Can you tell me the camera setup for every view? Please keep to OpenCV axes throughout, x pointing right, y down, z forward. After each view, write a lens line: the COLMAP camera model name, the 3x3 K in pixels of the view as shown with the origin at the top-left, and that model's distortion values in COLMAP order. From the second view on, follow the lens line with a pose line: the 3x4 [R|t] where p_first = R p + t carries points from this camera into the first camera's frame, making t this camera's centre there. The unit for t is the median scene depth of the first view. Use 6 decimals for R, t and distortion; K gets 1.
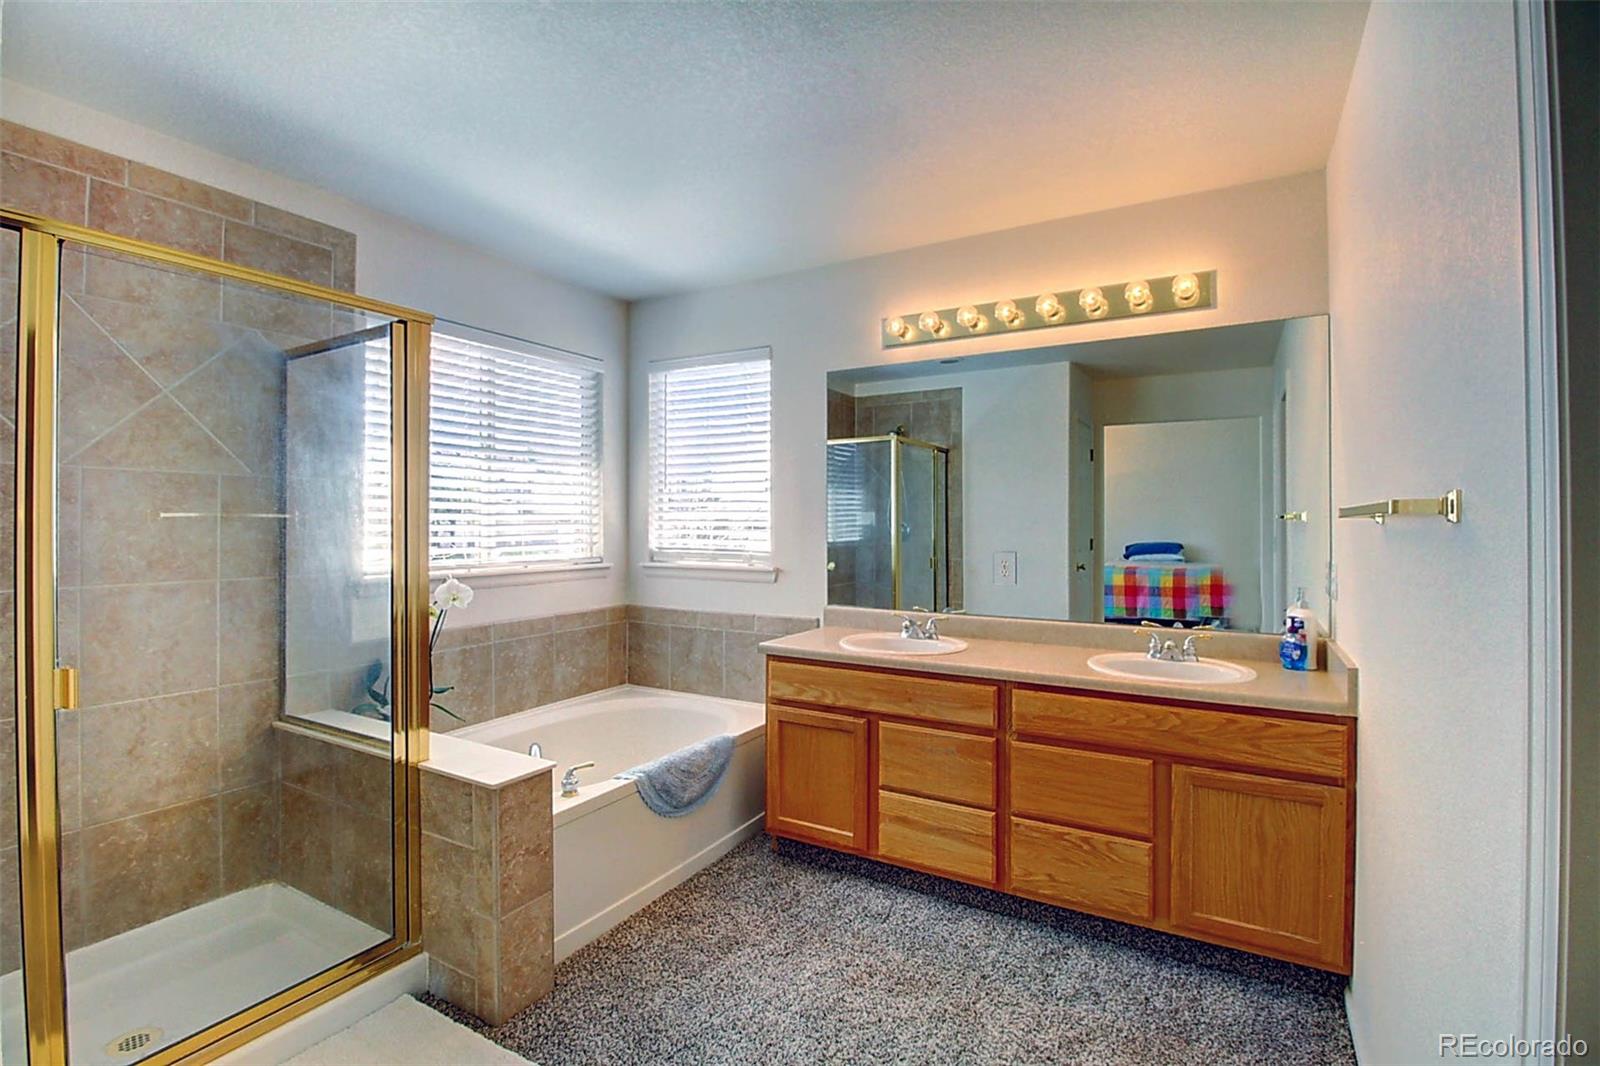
lens RADIAL K [[742.2, 0, 803.3], [0, 742.2, 520.1], [0, 0, 1]] dist [-0.001158, -0.012219]
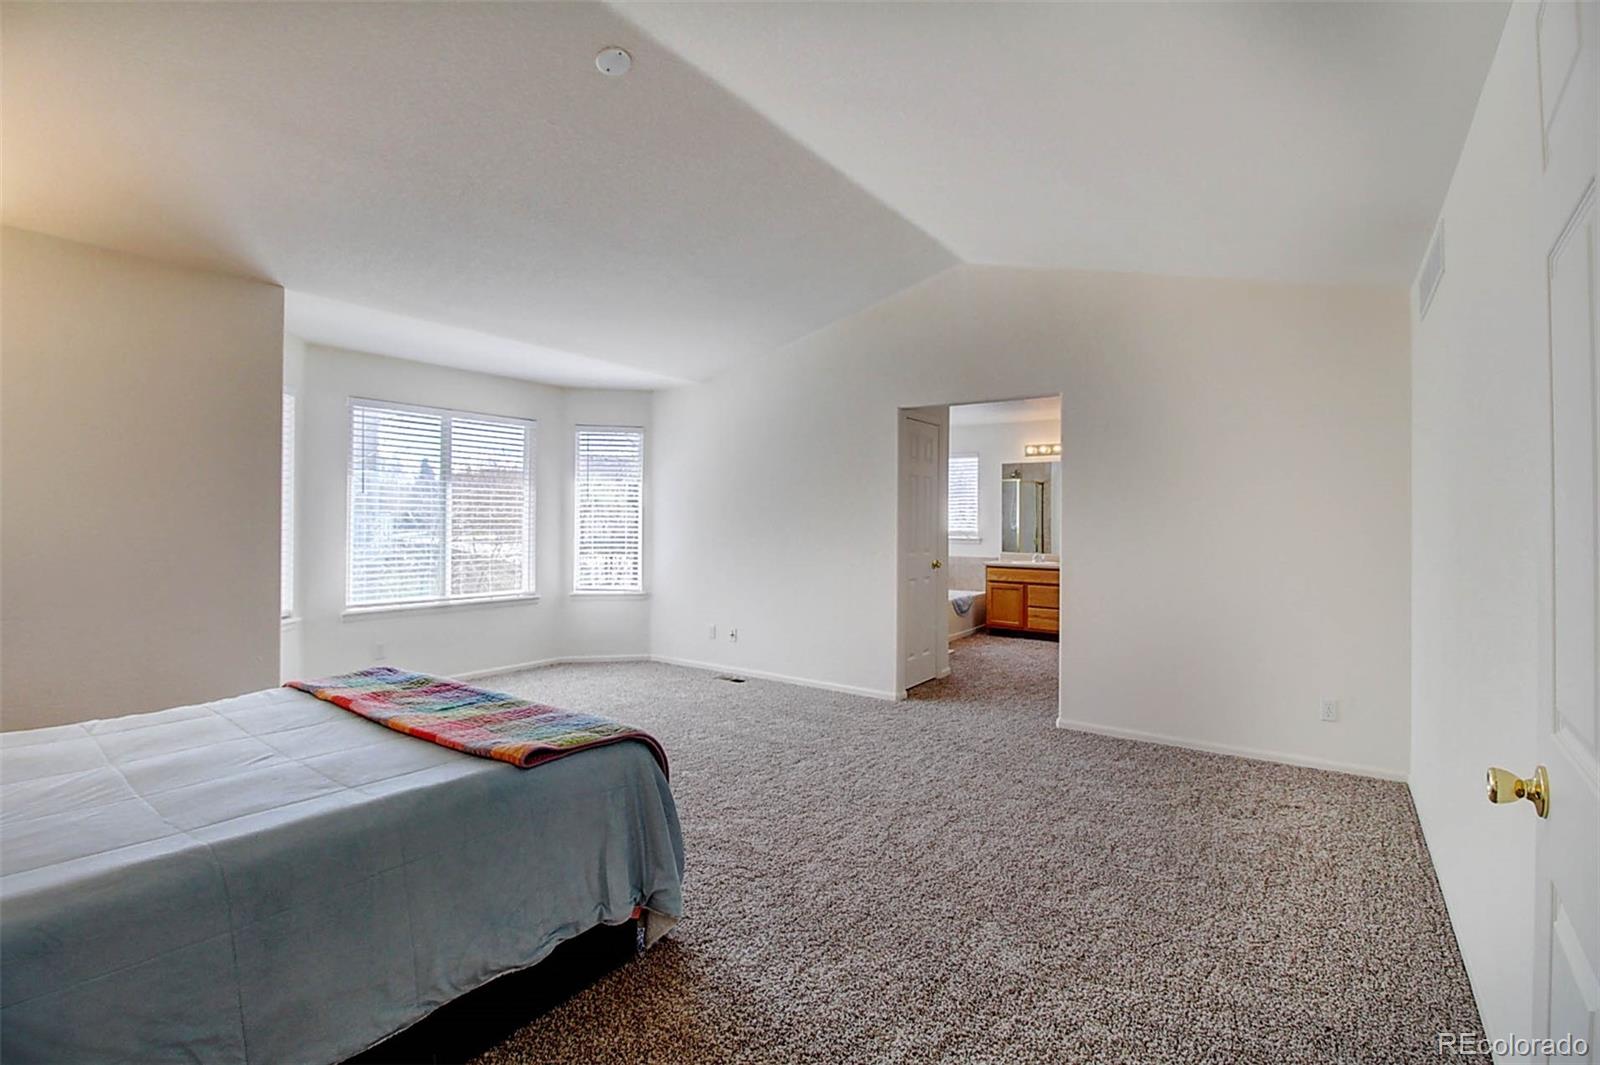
lens RADIAL K [[742.2, 0, 803.3], [0, 742.2, 519.6], [0, 0, 1]] dist [-0.001158, -0.012219]
pose [[0.995324, 0.006876, -0.096350, -0.487089], [-0.007013, 0.999975, -0.001090, 0.007437], [0.096340, 0.001760, 0.995347, -1.980057]]
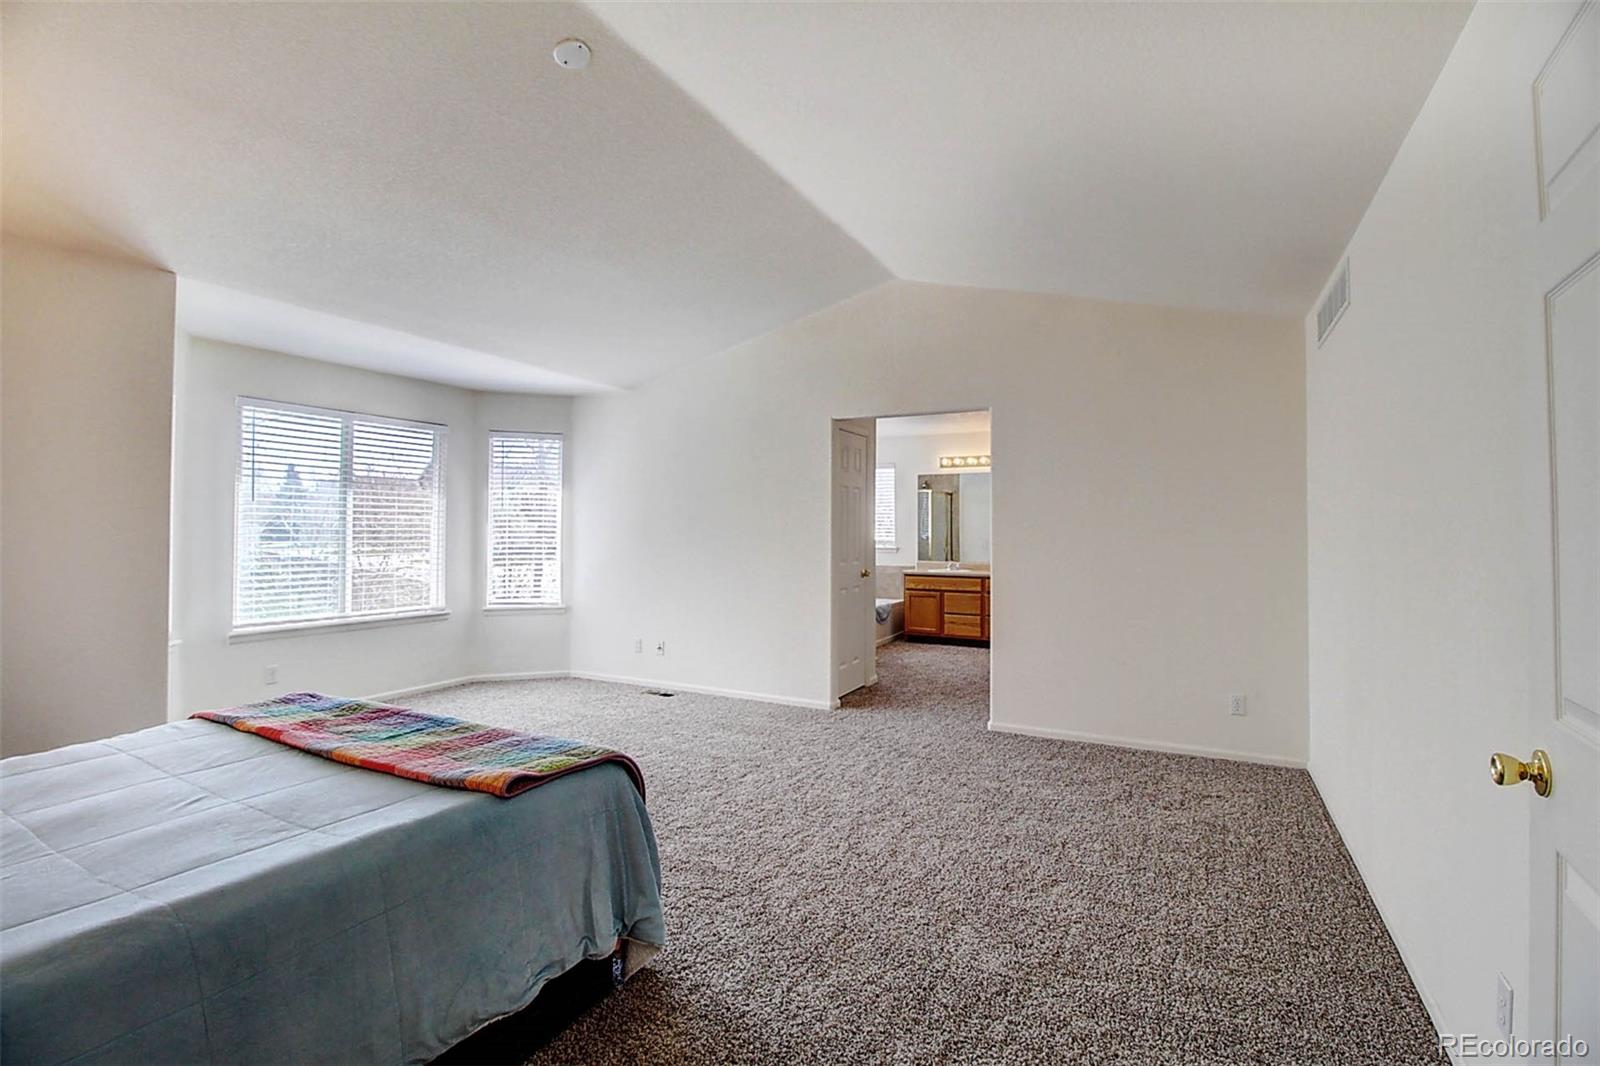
lens RADIAL K [[742.2, 0, 803.3], [0, 742.2, 520.1], [0, 0, 1]] dist [-0.001158, -0.012219]
pose [[0.999219, 0.004621, 0.039249, -0.575644], [-0.004081, 0.999896, -0.013808, 0.006721], [-0.039309, 0.013637, 0.999134, -1.974202]]
